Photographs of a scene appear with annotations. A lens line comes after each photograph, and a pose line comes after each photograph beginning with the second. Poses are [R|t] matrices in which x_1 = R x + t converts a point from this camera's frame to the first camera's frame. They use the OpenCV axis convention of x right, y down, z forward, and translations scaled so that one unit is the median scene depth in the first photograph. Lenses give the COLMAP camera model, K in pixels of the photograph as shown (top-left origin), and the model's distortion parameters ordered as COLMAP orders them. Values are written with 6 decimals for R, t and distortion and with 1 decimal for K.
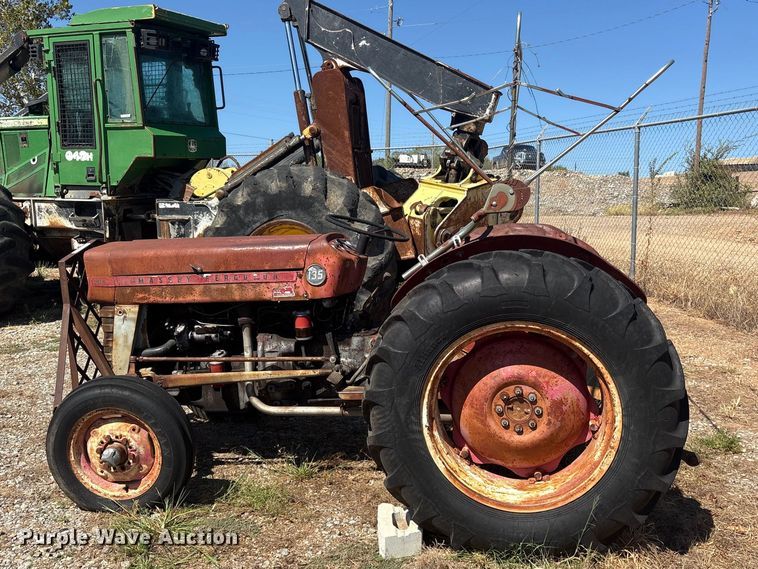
lens RADIAL K [[738.4, 0, 379.0], [0, 738.4, 284.5], [0, 0, 1]] dist [0.062197, -0.081818]
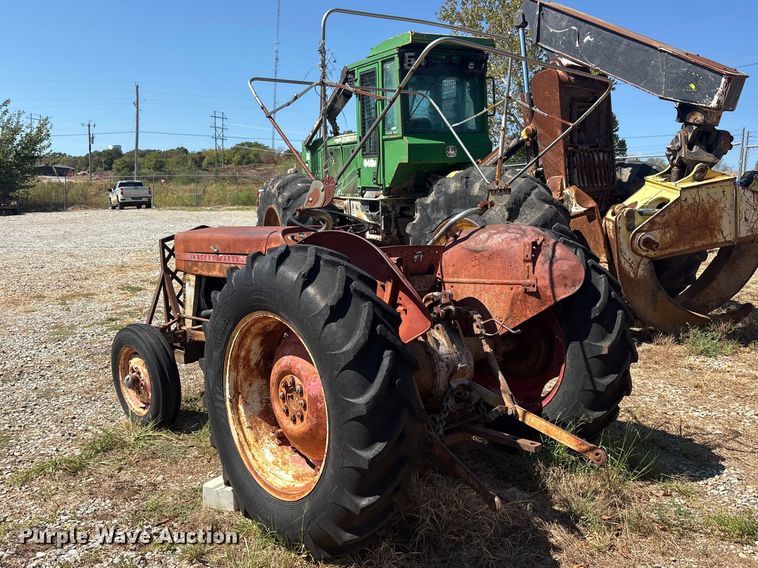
lens RADIAL K [[685.8, 0, 381.0], [0, 685.8, 280.8], [0, 0, 1]] dist [0.051701, -0.018184]
pose [[0.779133, 0.083494, -0.621273, 0.746710], [-0.083525, 0.996080, 0.029117, -0.028308], [0.621269, 0.029206, 0.783053, 0.276911]]
